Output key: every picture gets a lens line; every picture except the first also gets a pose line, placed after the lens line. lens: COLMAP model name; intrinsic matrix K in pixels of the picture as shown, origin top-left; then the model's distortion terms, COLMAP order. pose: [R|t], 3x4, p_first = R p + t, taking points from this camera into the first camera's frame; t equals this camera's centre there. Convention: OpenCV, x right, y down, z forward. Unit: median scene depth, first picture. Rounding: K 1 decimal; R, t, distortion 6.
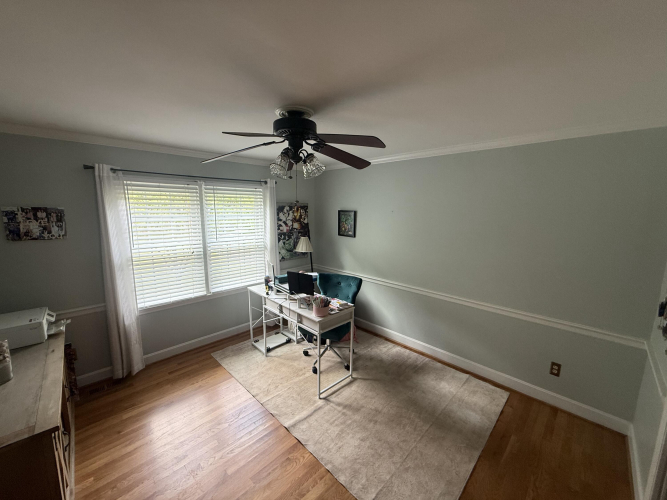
lens RADIAL K [[267.4, 0, 330.7], [0, 267.4, 247.7], [0, 0, 1]] dist [-0.006818, 0.002881]
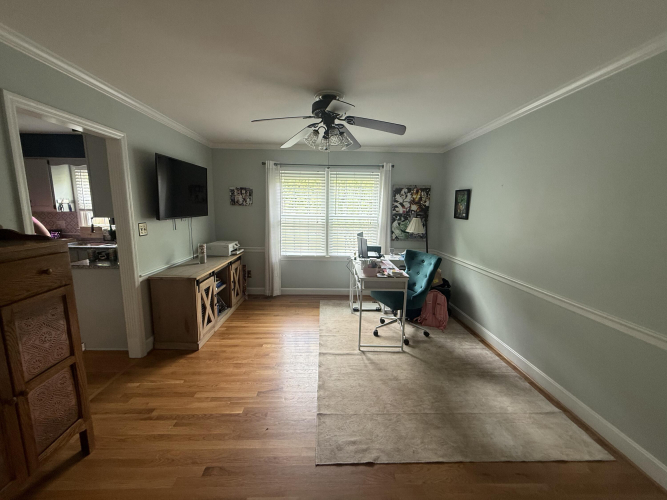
lens RADIAL K [[267.4, 0, 330.6], [0, 267.4, 249.3], [0, 0, 1]] dist [-0.006818, 0.002881]
pose [[0.725417, 0.109148, -0.679601, 0.483578], [-0.114916, 0.992694, 0.036768, 0.101389], [0.678649, 0.051425, 0.732660, 0.068223]]
